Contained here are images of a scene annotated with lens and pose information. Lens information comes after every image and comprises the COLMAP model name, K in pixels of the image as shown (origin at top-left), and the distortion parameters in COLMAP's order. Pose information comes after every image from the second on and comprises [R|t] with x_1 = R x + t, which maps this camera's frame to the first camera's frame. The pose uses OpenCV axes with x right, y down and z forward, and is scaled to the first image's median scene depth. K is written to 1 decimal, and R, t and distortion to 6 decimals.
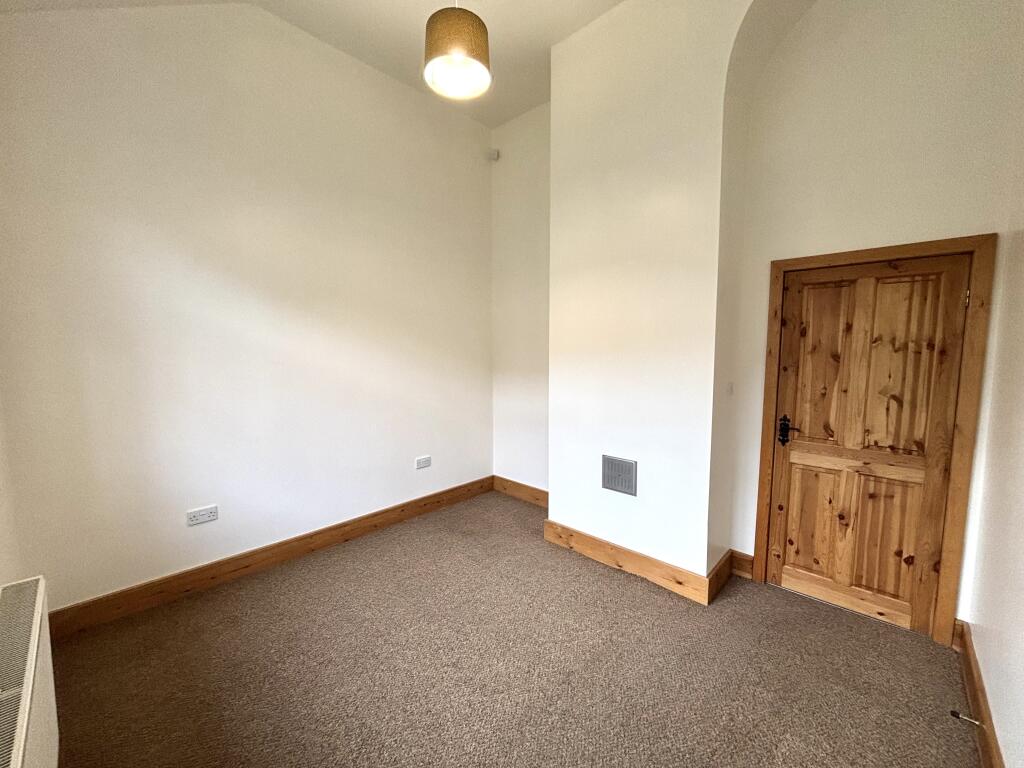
lens RADIAL K [[414.5, 0, 514.0], [0, 414.5, 382.1], [0, 0, 1]] dist [-0.001500, -0.000117]
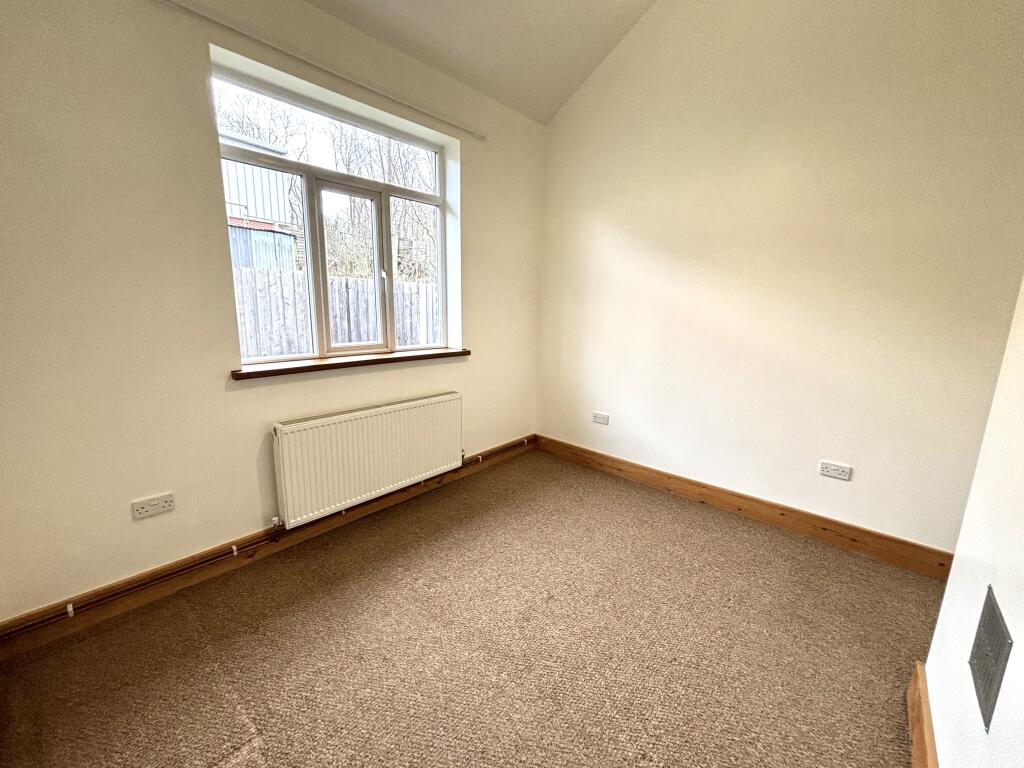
lens RADIAL K [[414.5, 0, 514.0], [0, 414.5, 382.1], [0, 0, 1]] dist [-0.001500, -0.000117]
pose [[0.026052, 0.183216, -0.982727, 0.448052], [-0.109062, 0.977714, 0.179390, -0.014728], [0.993694, 0.102504, 0.045454, 0.462207]]
